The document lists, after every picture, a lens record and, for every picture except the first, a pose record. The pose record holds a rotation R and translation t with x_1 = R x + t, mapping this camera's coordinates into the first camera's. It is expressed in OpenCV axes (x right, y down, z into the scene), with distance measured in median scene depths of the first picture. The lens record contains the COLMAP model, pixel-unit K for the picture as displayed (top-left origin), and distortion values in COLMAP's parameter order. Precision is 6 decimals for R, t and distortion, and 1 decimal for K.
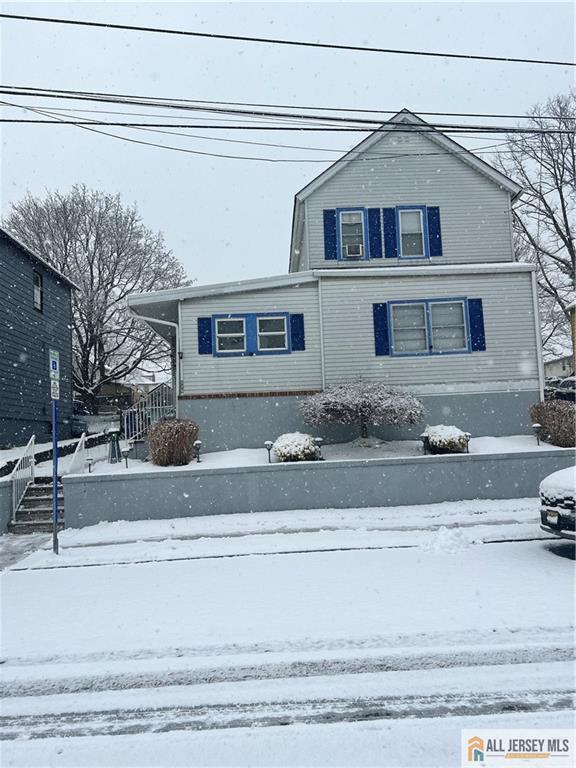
lens RADIAL K [[577.7, 0, 289.2], [0, 577.7, 383.0], [0, 0, 1]] dist [0.026264, -0.020157]
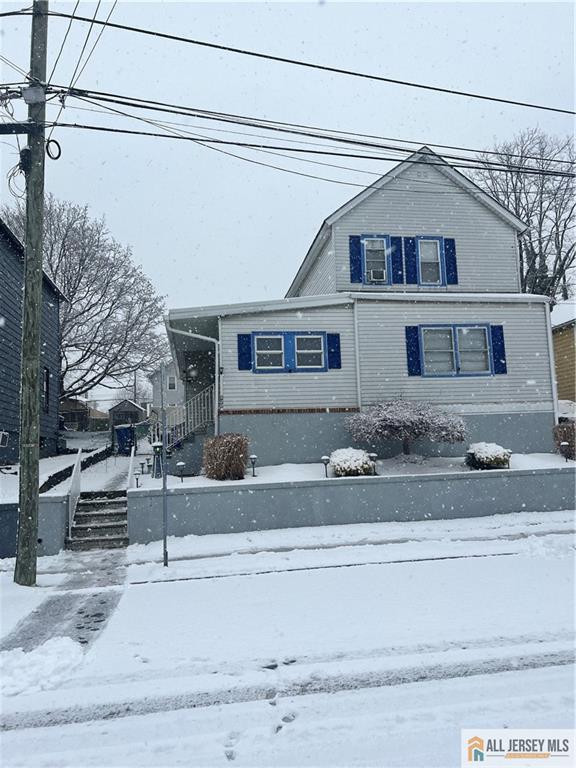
lens RADIAL K [[577.7, 0, 286.0], [0, 577.7, 383.2], [0, 0, 1]] dist [0.026264, -0.020157]
pose [[0.990723, 0.024033, 0.133755, -0.220111], [-0.019069, 0.999085, -0.038271, 0.010628], [-0.134553, 0.035365, 0.990275, -0.008672]]
